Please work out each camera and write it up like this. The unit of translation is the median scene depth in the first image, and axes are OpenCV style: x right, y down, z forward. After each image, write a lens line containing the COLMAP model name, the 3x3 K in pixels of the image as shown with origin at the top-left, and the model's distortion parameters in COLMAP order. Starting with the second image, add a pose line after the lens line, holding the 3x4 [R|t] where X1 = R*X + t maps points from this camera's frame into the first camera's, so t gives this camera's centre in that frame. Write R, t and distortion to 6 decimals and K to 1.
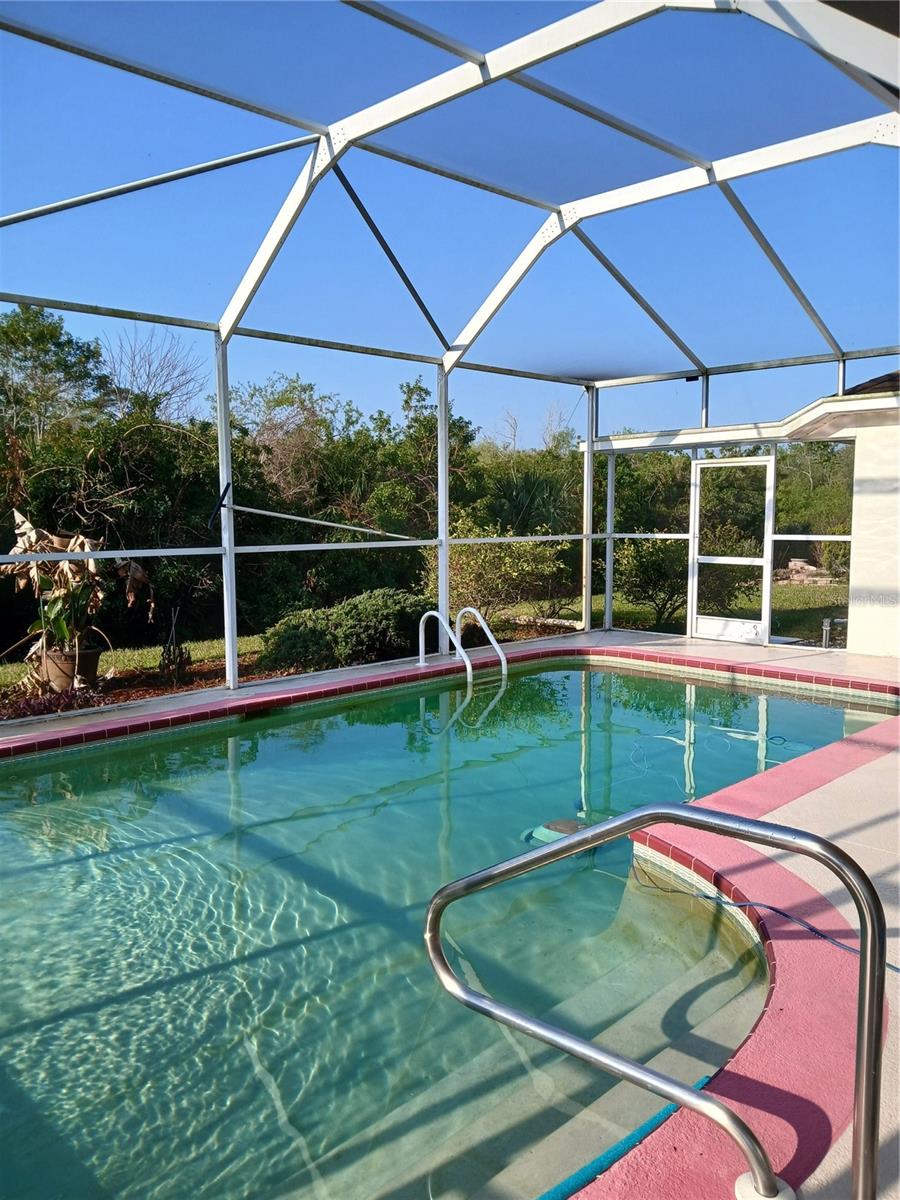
lens RADIAL K [[920.6, 0, 448.0], [0, 920.6, 611.0], [0, 0, 1]] dist [0.137412, -0.342035]
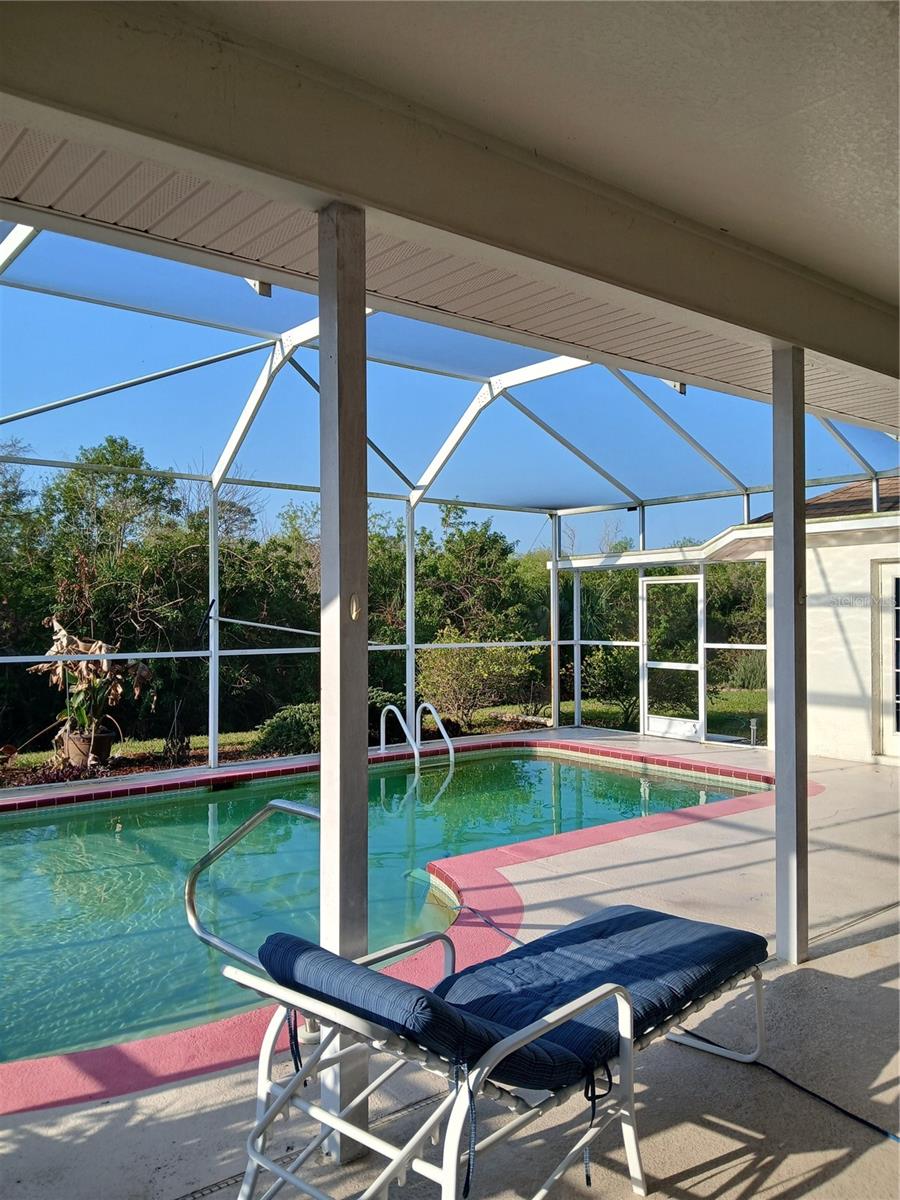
lens RADIAL K [[920.6, 0, 448.0], [0, 920.6, 611.0], [0, 0, 1]] dist [0.137412, -0.342035]
pose [[0.994930, 0.002649, -0.100536, 0.151510], [-0.013901, 0.993680, -0.111385, 0.009077], [0.099605, 0.112218, 0.988679, -0.150964]]
